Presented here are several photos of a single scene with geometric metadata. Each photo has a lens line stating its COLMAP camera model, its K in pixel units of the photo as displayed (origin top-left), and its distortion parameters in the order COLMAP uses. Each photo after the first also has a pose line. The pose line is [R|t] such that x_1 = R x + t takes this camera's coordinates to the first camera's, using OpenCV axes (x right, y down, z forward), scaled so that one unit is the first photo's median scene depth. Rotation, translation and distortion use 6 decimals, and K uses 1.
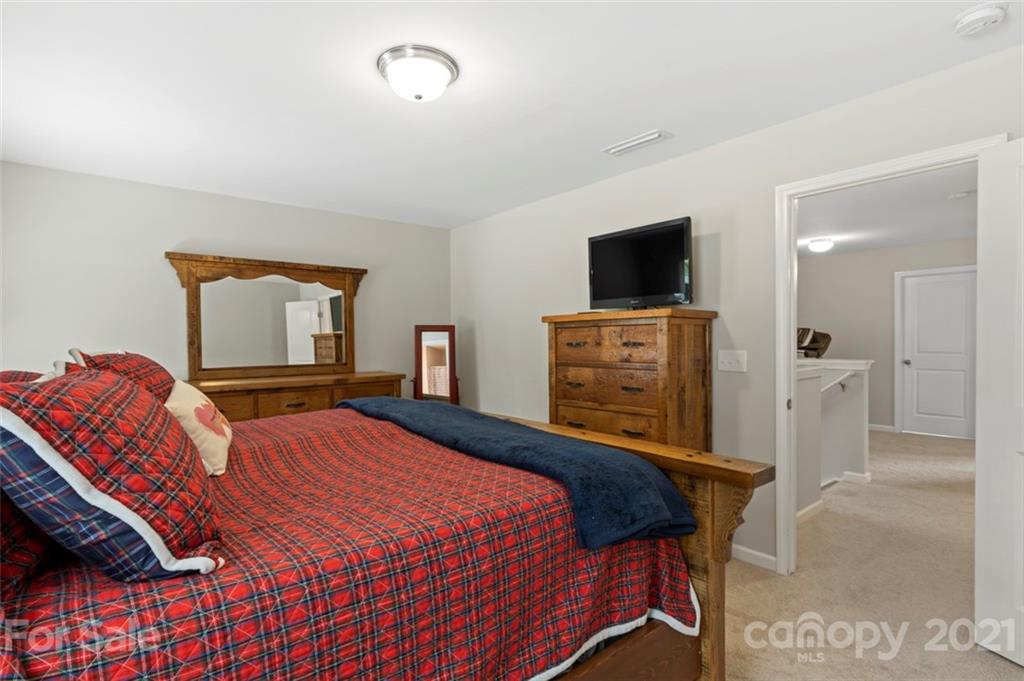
lens RADIAL K [[489.9, 0, 509.4], [0, 489.9, 332.4], [0, 0, 1]] dist [0.000134, 0.000212]
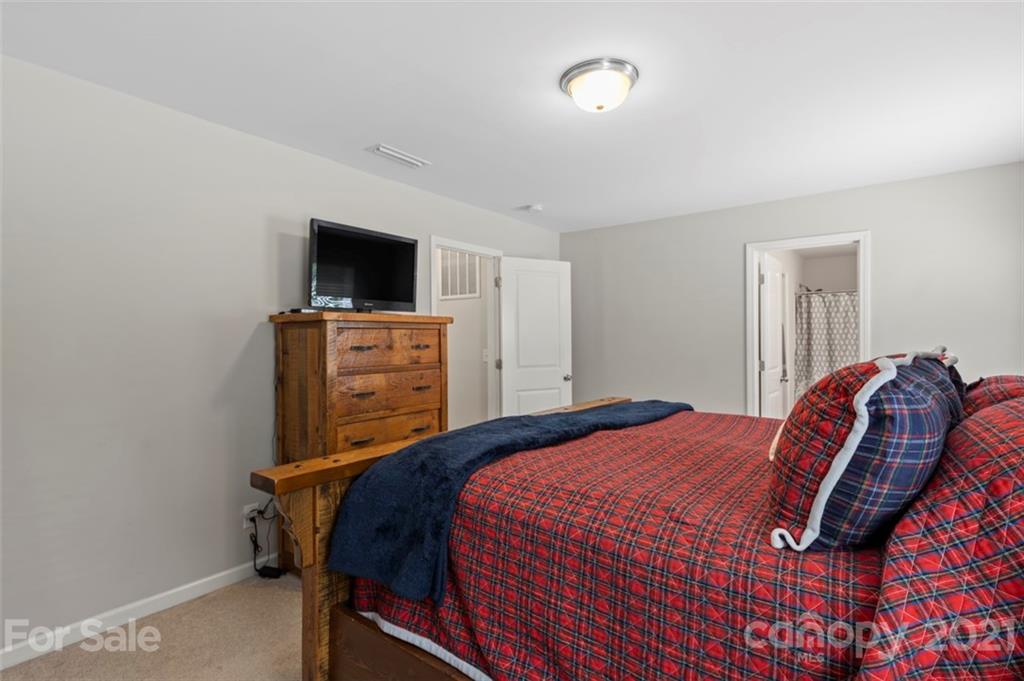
lens RADIAL K [[489.9, 0, 509.4], [0, 489.9, 332.4], [0, 0, 1]] dist [0.000134, 0.000212]
pose [[-0.196615, 0.025452, 0.980150, -0.796777], [0.000219, 0.999664, -0.025915, 0.020361], [-0.980481, -0.004881, -0.196555, 0.968397]]
